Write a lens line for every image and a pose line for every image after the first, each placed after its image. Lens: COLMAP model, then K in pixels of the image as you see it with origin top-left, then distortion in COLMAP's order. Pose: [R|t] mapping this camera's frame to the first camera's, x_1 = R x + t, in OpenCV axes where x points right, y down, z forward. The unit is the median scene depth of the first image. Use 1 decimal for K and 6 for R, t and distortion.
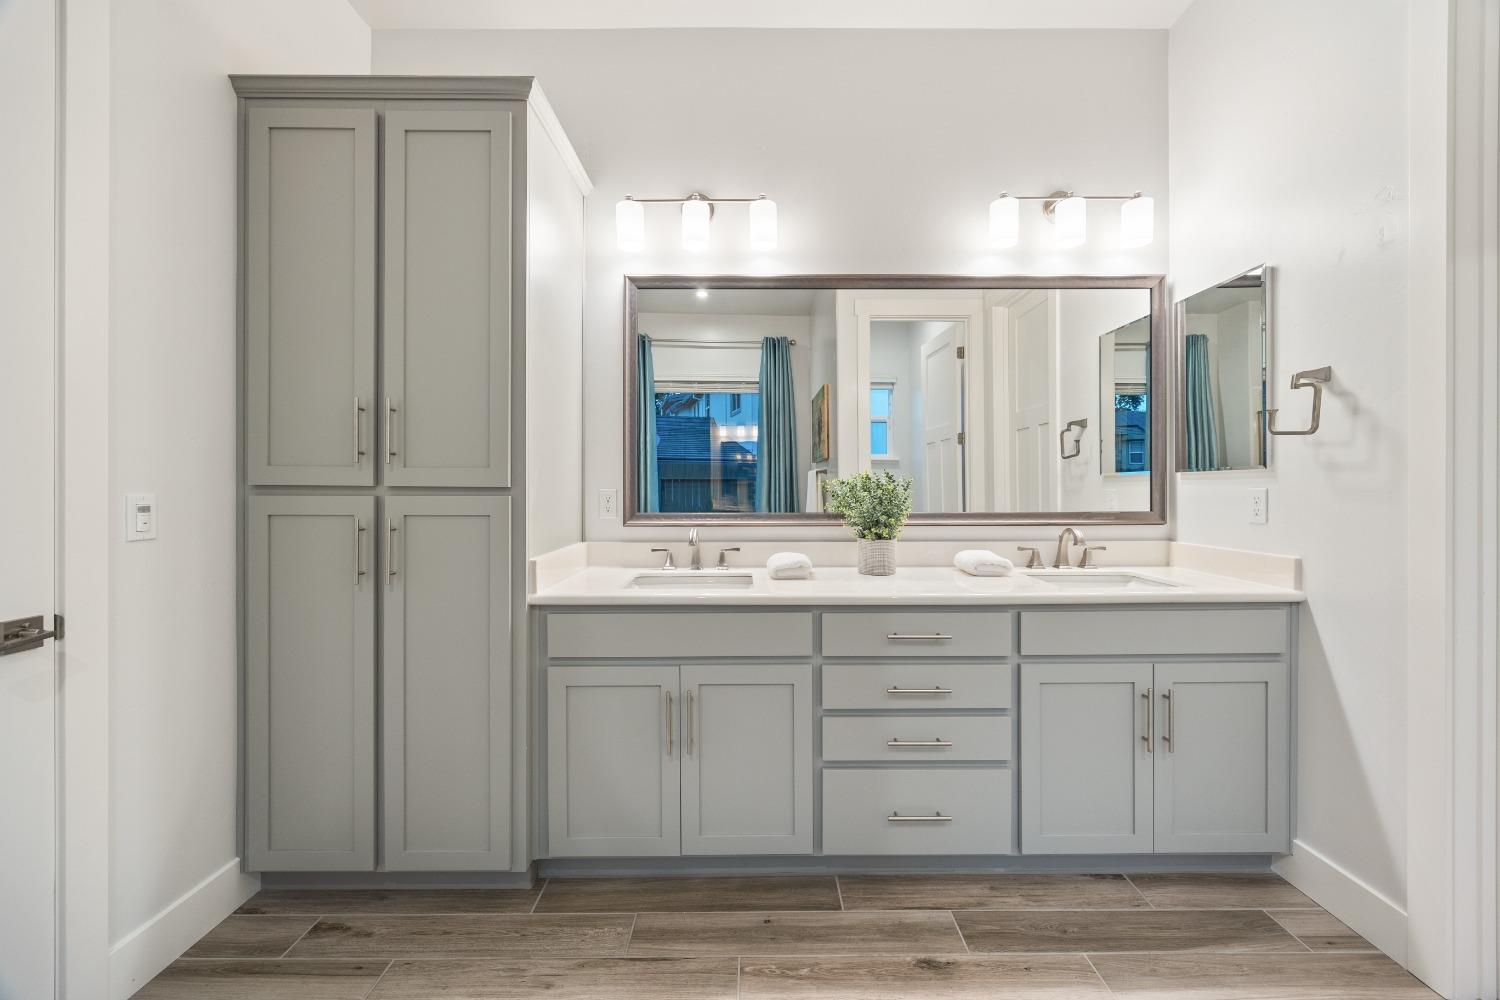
lens RADIAL K [[568.6, 0, 743.5], [0, 568.6, 490.5], [0, 0, 1]] dist [-0.000091, 0.000015]
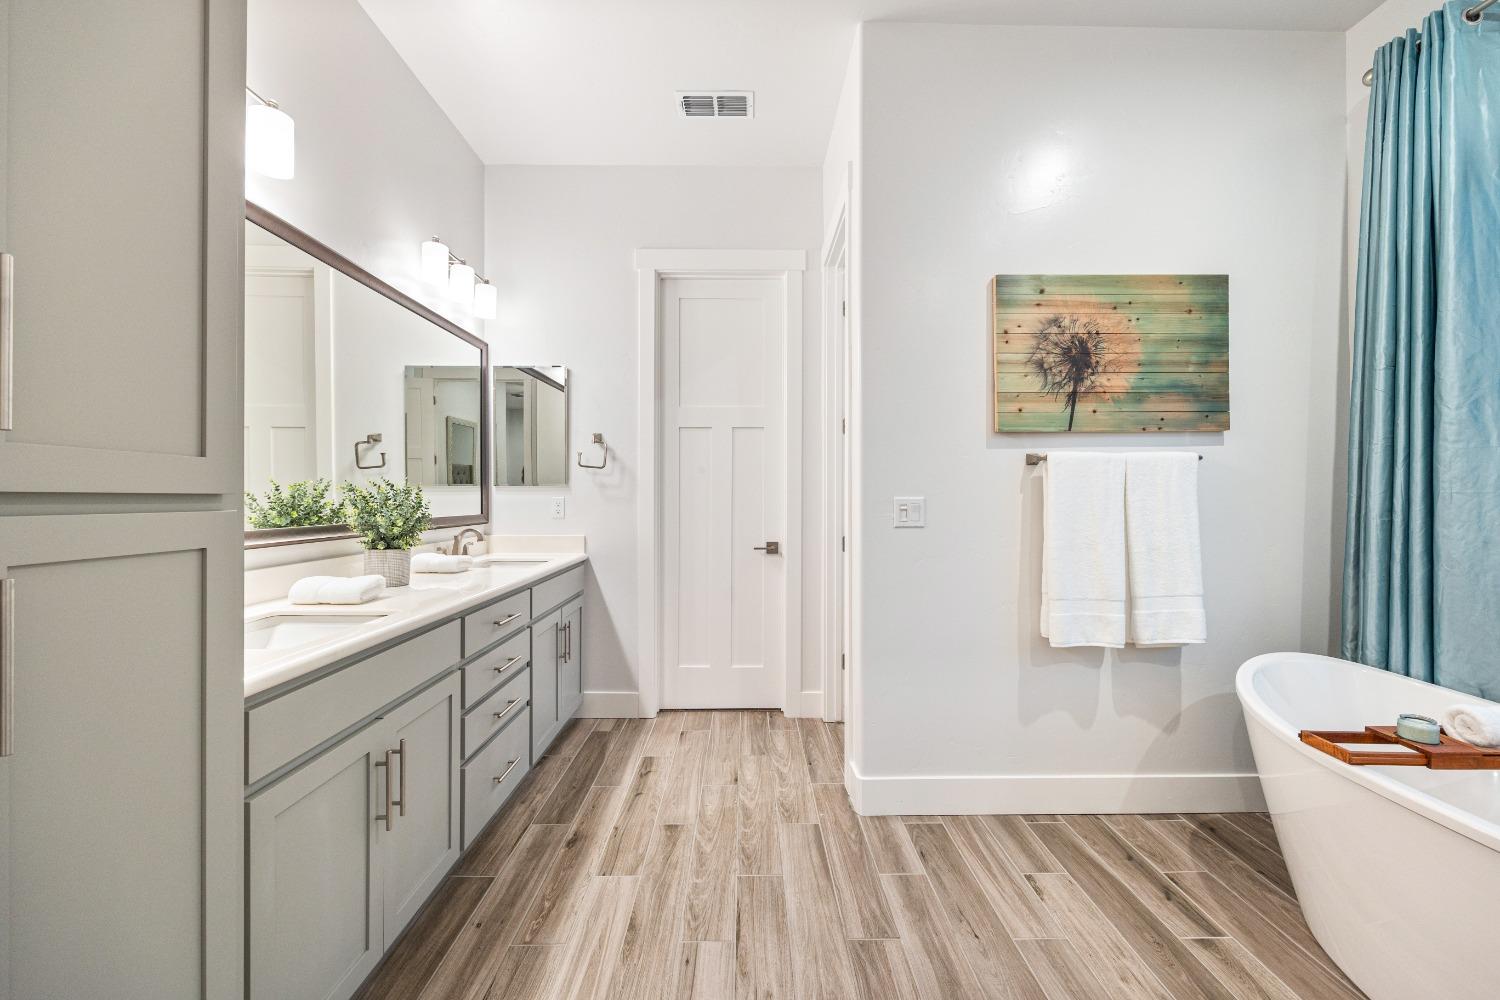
lens RADIAL K [[603.5, 0, 755.1], [0, 603.5, 493.4], [0, 0, 1]] dist [-0.001592, 0.000467]
pose [[-0.012151, 0.007001, 0.999902, -1.000447], [0.003131, 0.999971, -0.006963, -0.001045], [-0.999921, 0.003046, -0.012173, 0.497847]]
